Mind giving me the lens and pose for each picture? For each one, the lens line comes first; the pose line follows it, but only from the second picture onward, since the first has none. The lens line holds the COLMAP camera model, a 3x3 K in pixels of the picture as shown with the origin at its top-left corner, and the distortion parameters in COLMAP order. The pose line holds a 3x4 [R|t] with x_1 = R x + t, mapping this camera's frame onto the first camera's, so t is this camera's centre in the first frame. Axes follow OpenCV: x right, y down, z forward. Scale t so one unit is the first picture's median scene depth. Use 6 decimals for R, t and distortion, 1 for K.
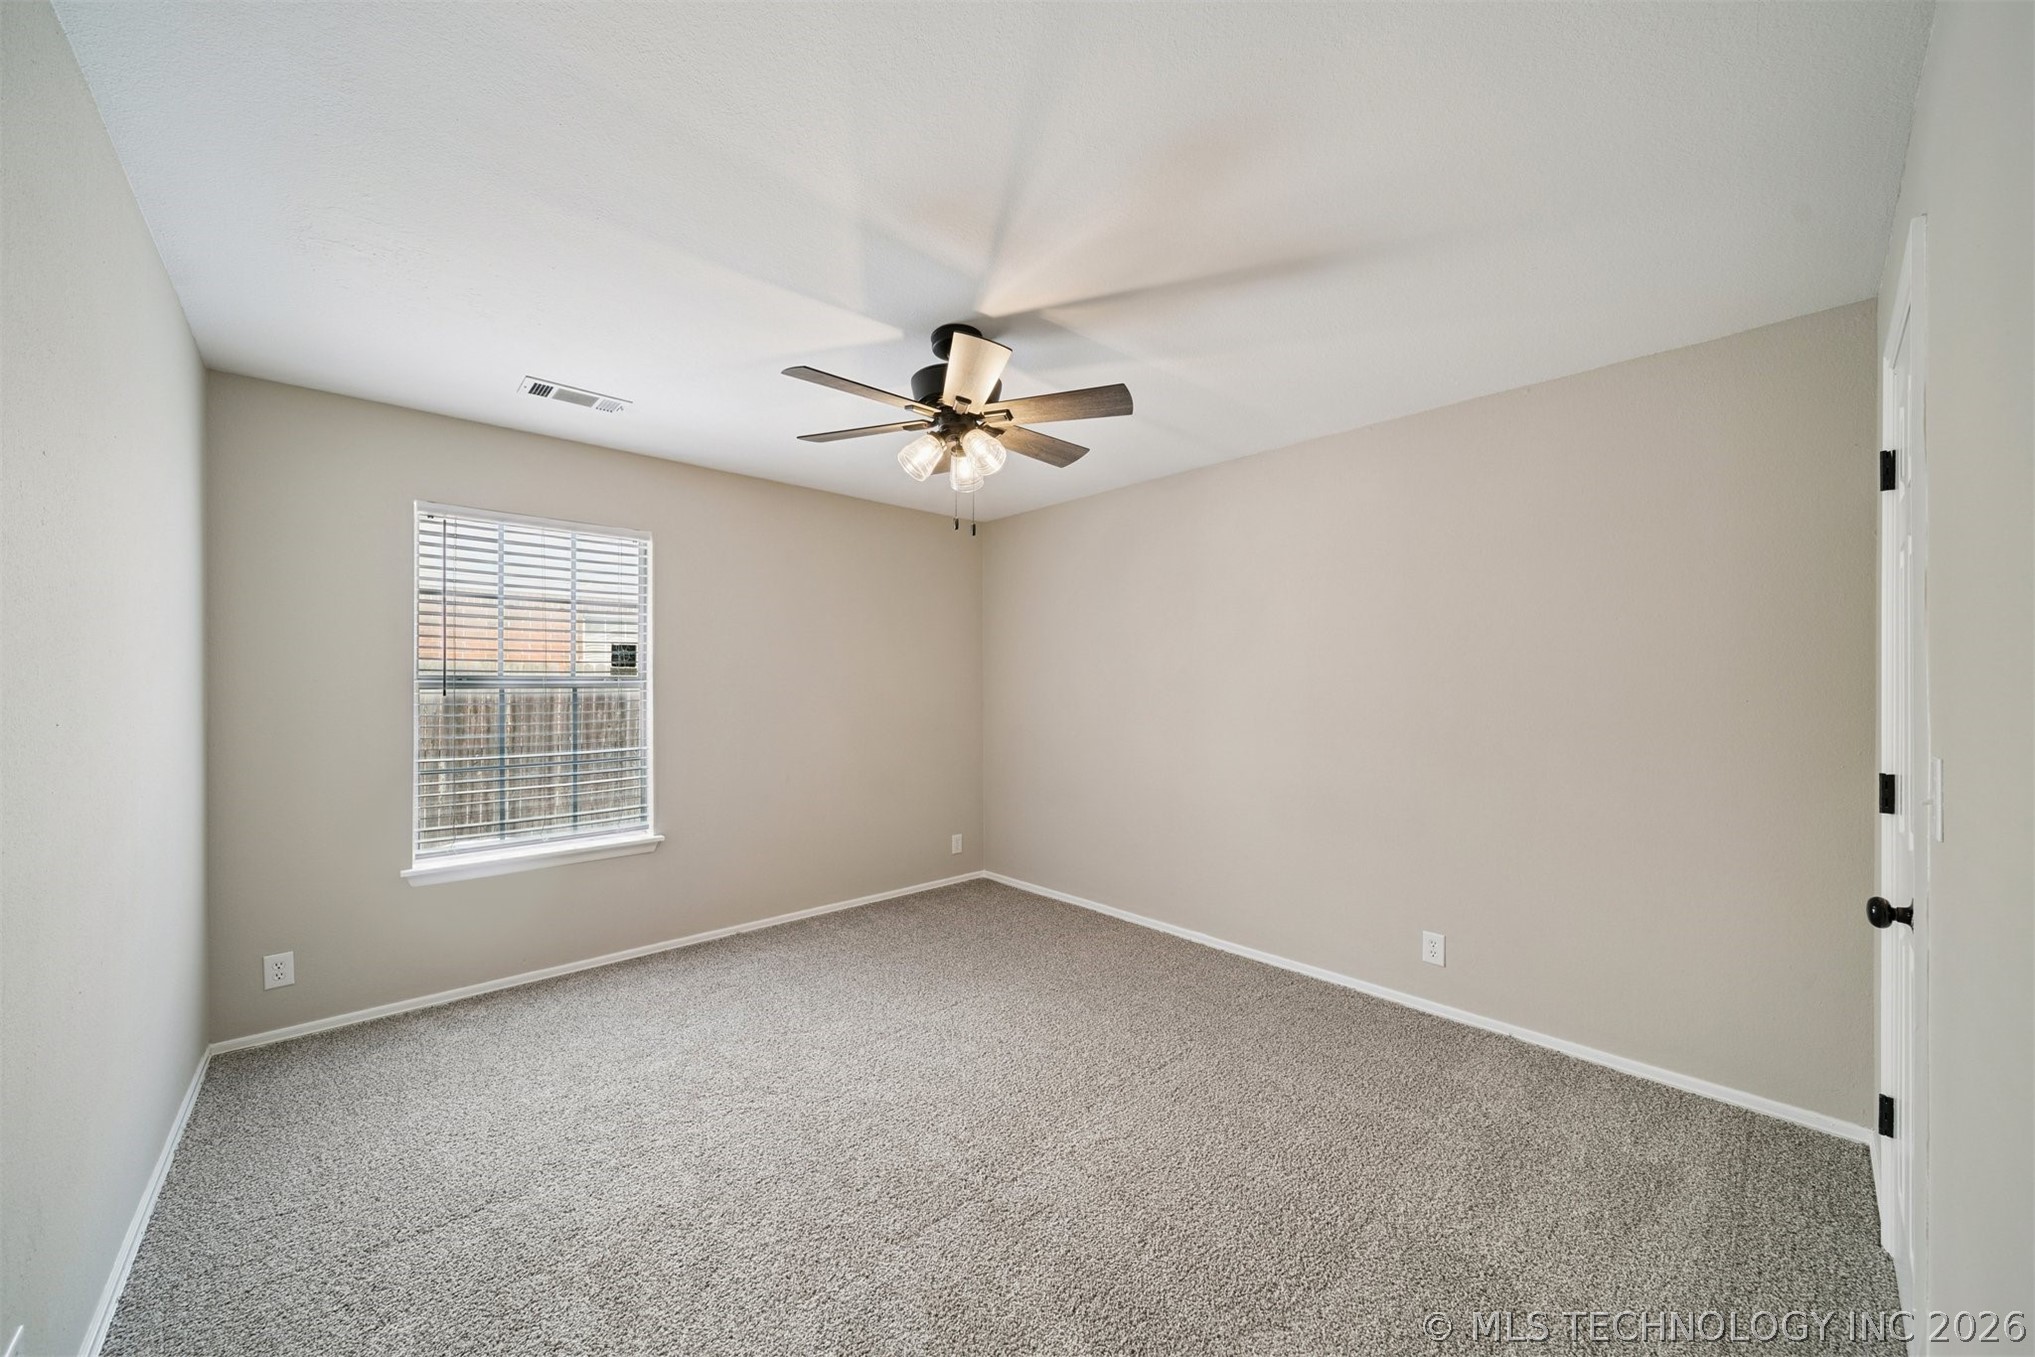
lens RADIAL K [[714.6, 0, 1005.7], [0, 714.6, 689.0], [0, 0, 1]] dist [-0.001443, -0.001019]
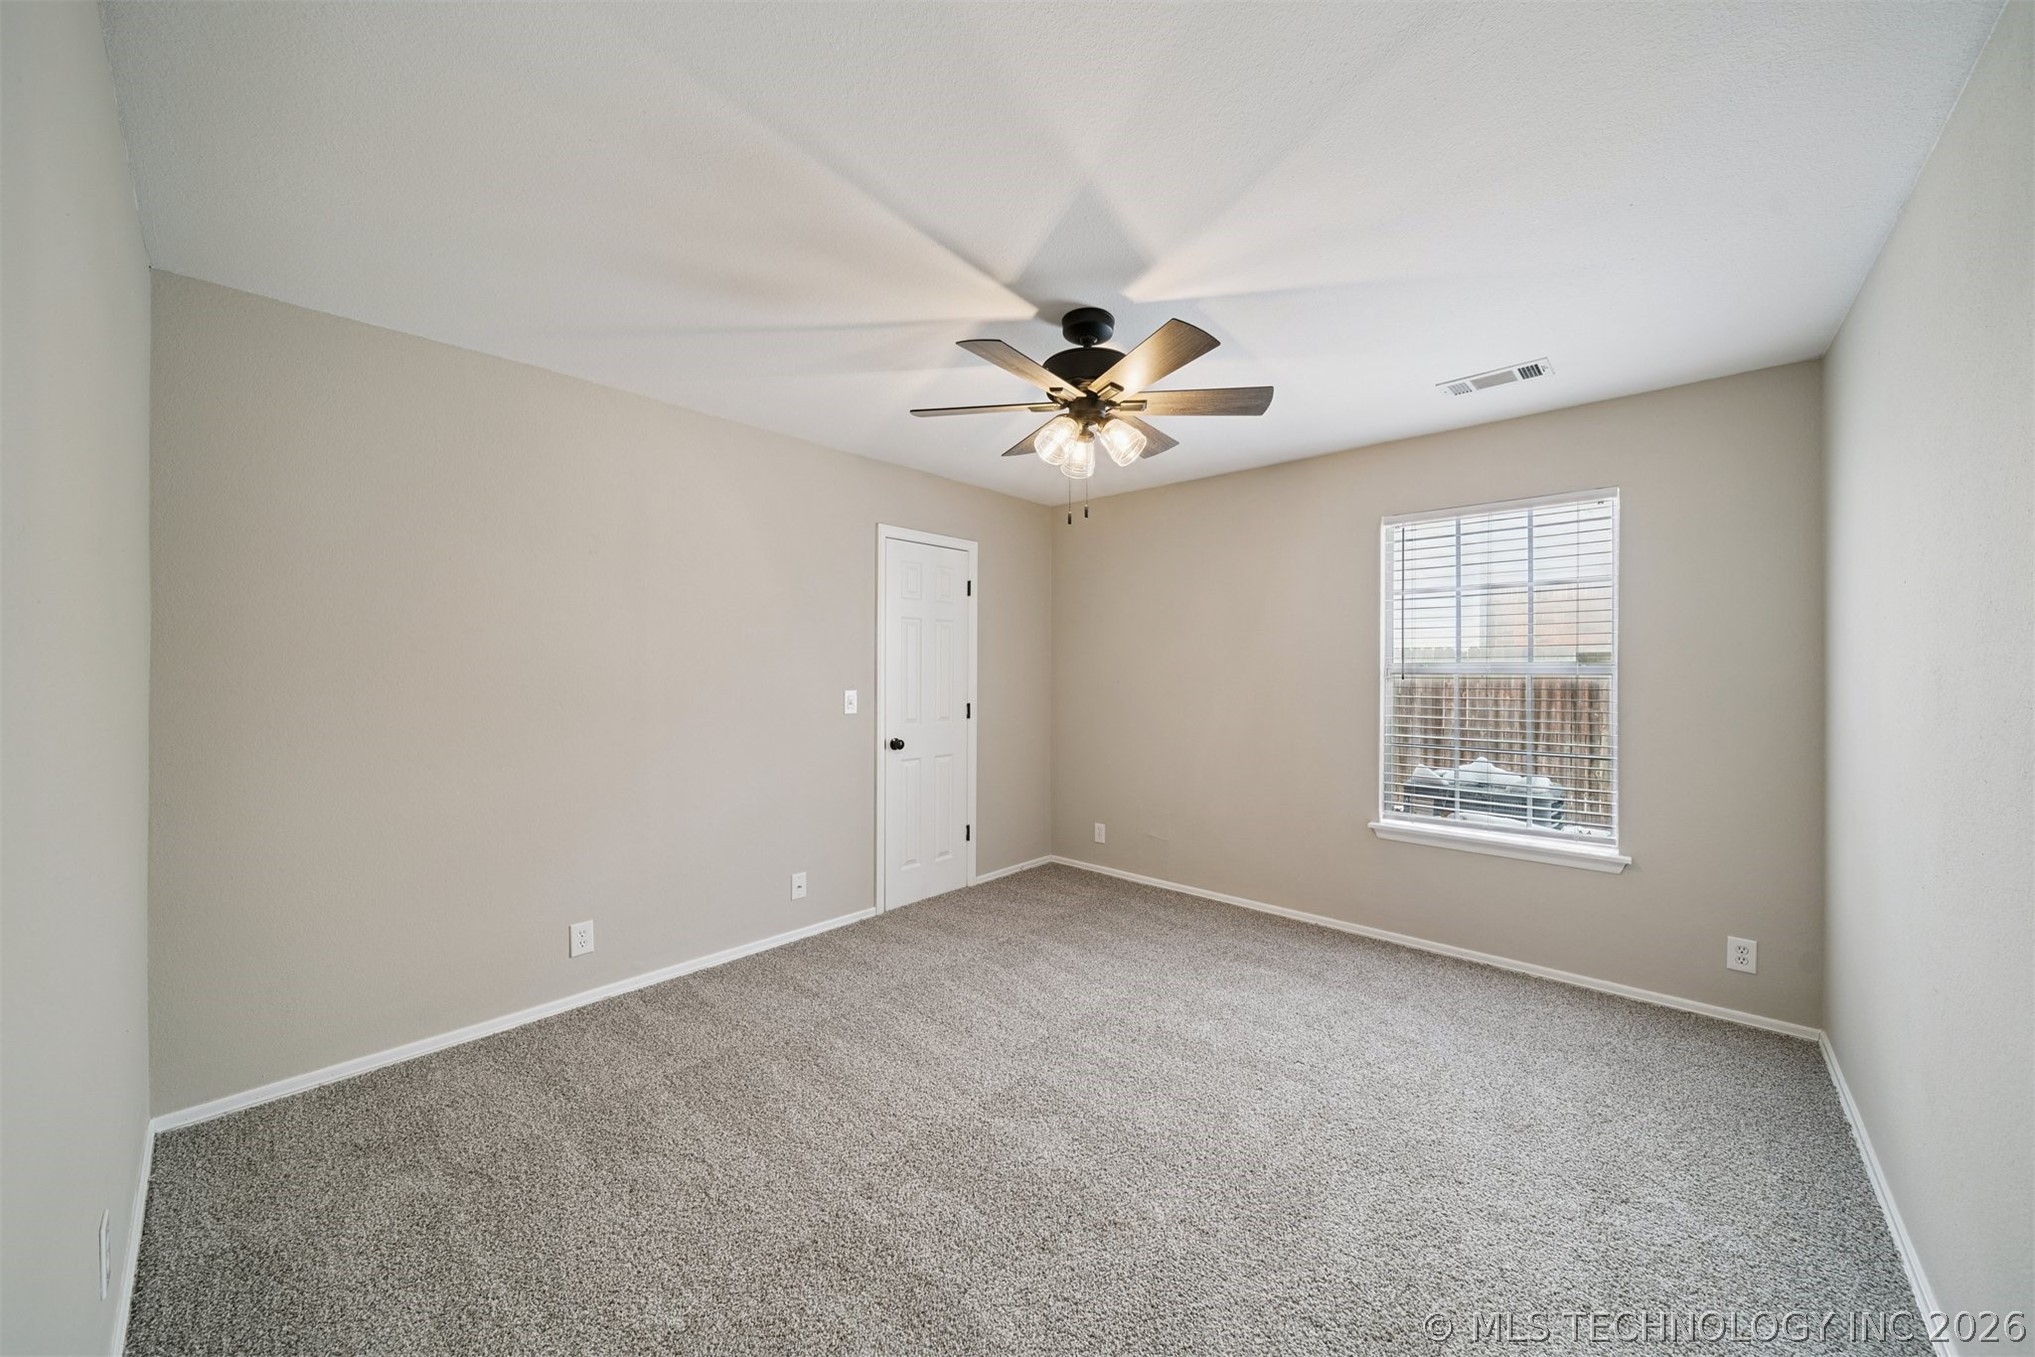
lens RADIAL K [[714.6, 0, 1026.5], [0, 714.6, 667.6], [0, 0, 1]] dist [-0.001443, -0.001019]
pose [[0.100065, -0.003376, -0.994975, 0.268915], [-0.007700, 0.999962, -0.004167, -0.000489], [0.994951, 0.008078, 0.100035, 0.243812]]
